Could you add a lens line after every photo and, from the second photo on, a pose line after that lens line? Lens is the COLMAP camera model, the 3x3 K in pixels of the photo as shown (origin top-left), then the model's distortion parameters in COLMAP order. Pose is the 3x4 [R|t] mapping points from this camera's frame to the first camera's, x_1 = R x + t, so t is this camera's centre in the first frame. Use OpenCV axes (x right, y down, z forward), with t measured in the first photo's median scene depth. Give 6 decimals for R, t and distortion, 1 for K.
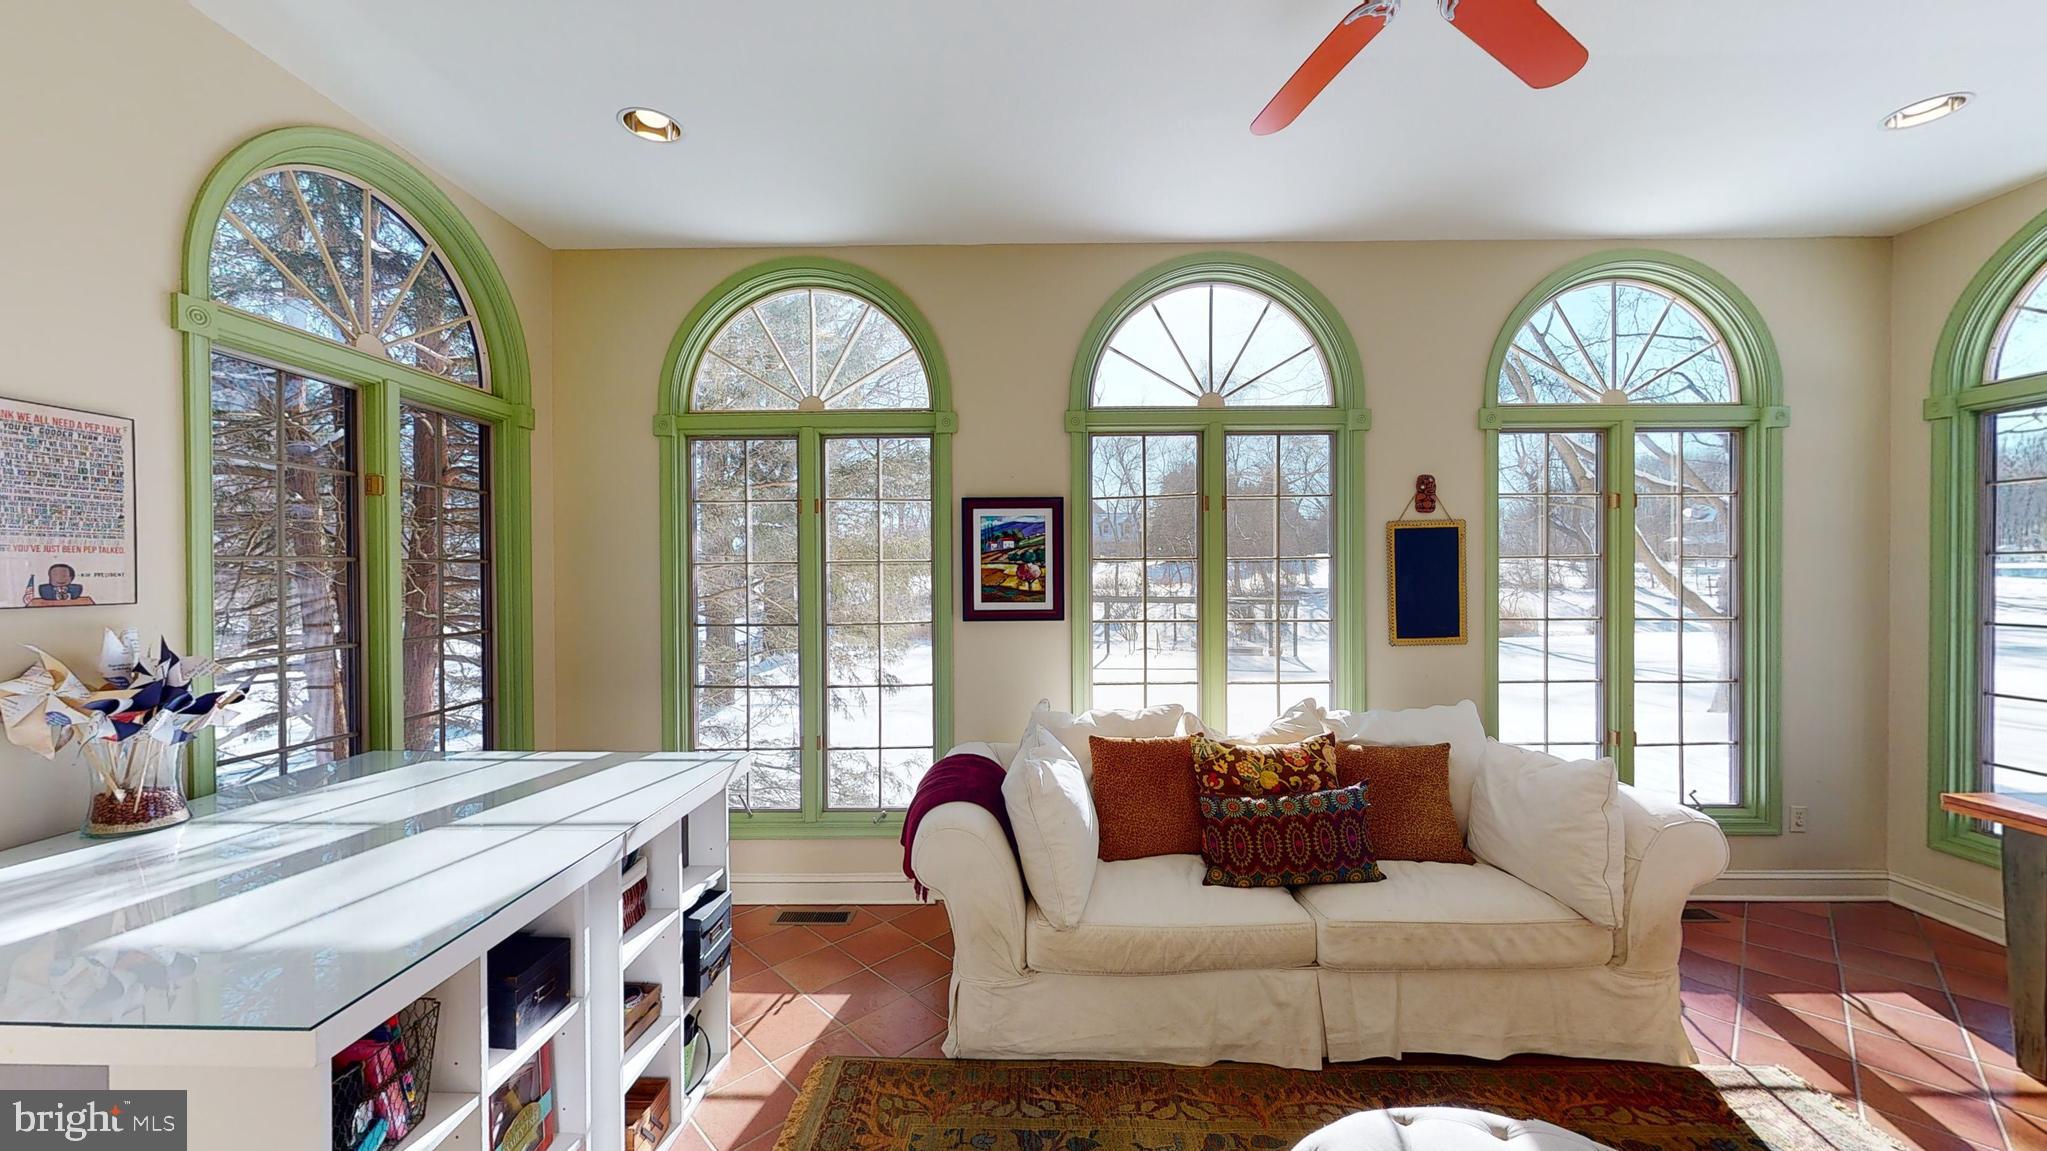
lens RADIAL K [[736.6, 0, 1029.0], [0, 736.6, 569.4], [0, 0, 1]] dist [-0.000956, -0.000016]
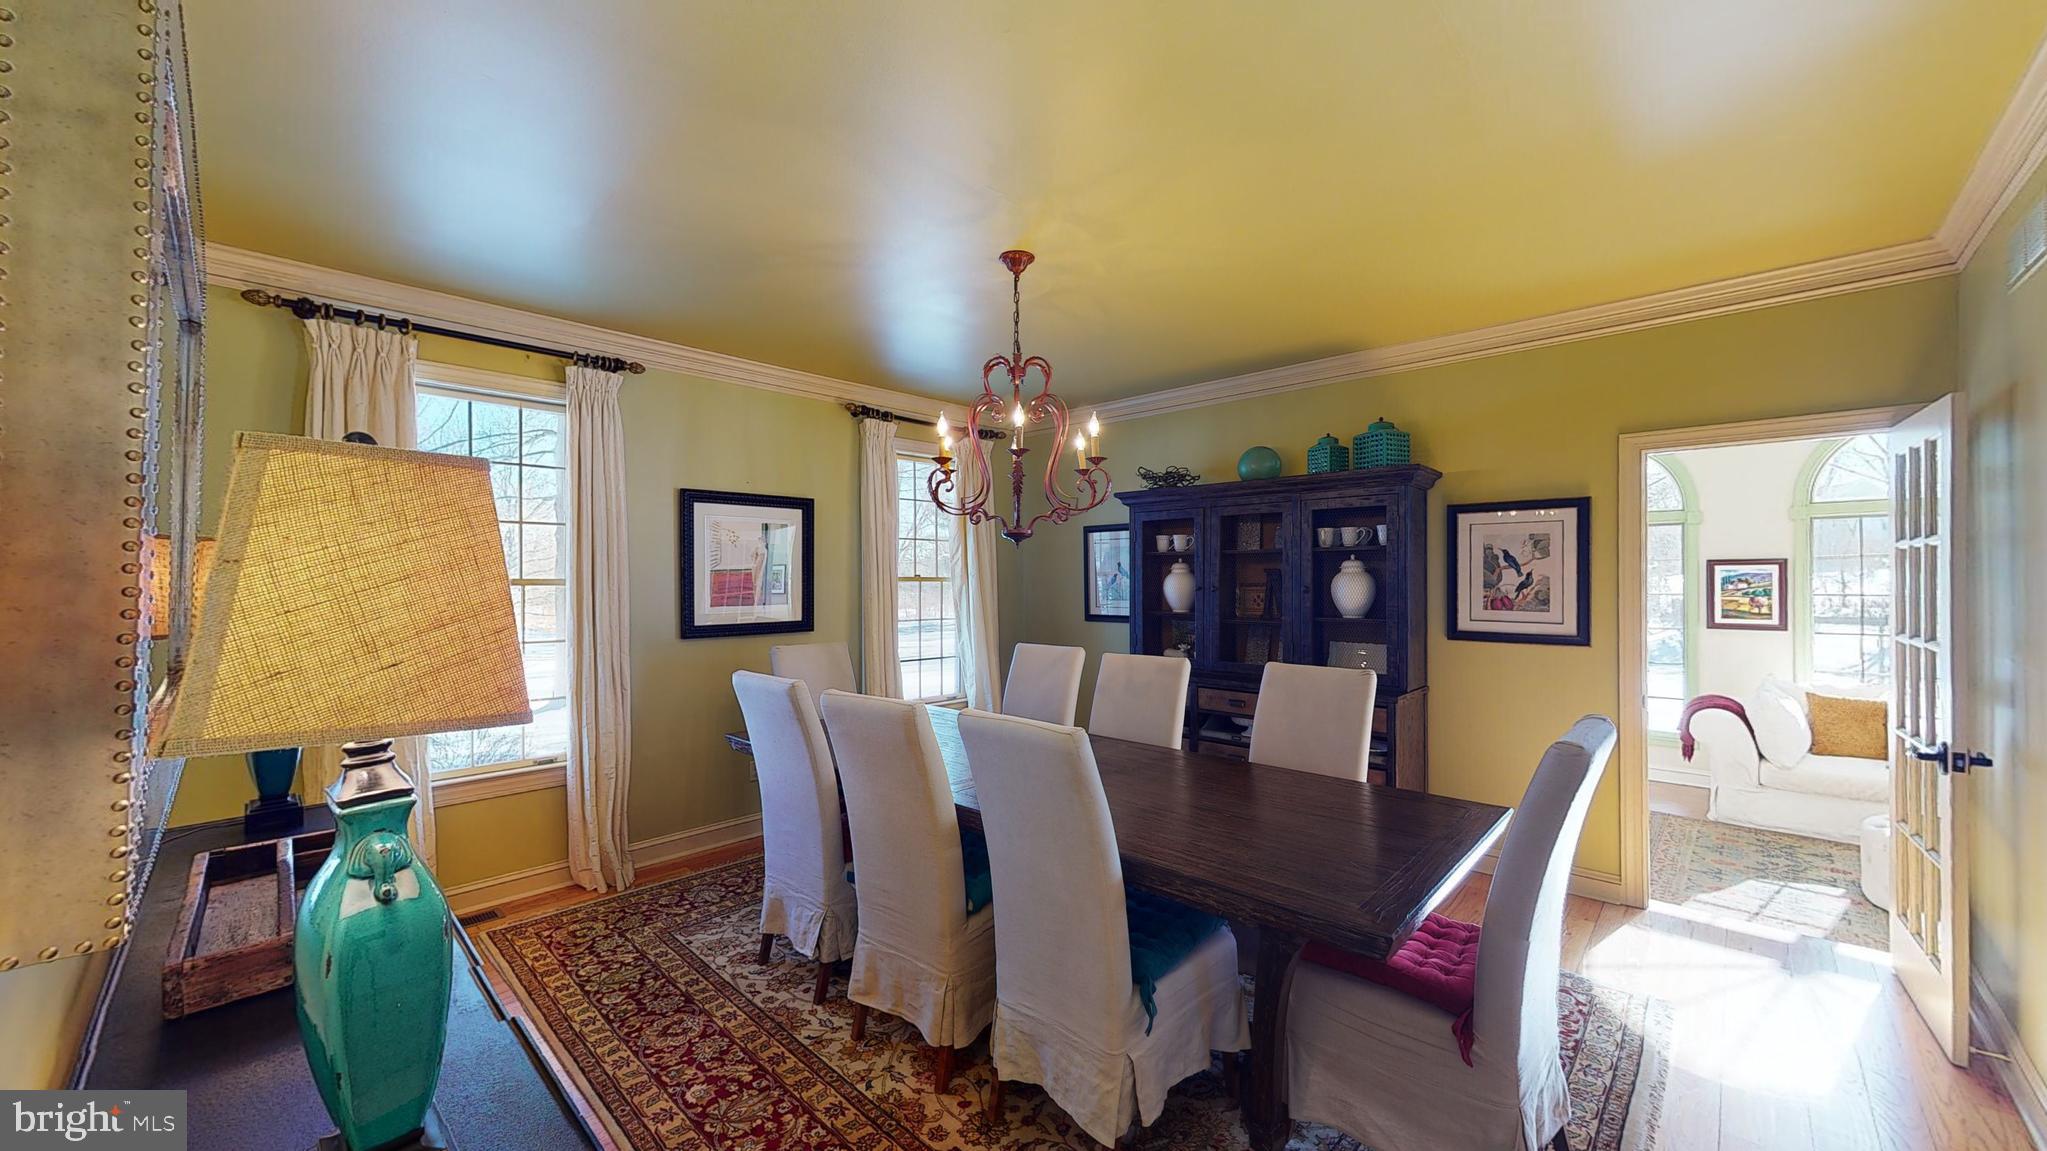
lens RADIAL K [[736.6, 0, 1019.4], [0, 736.6, 573.5], [0, 0, 1]] dist [-0.000956, -0.000016]
pose [[0.715502, 0.002064, -0.698608, -0.035394], [-0.004932, 0.999986, -0.002097, -0.051258], [0.698594, 0.004946, 0.715502, -1.444479]]
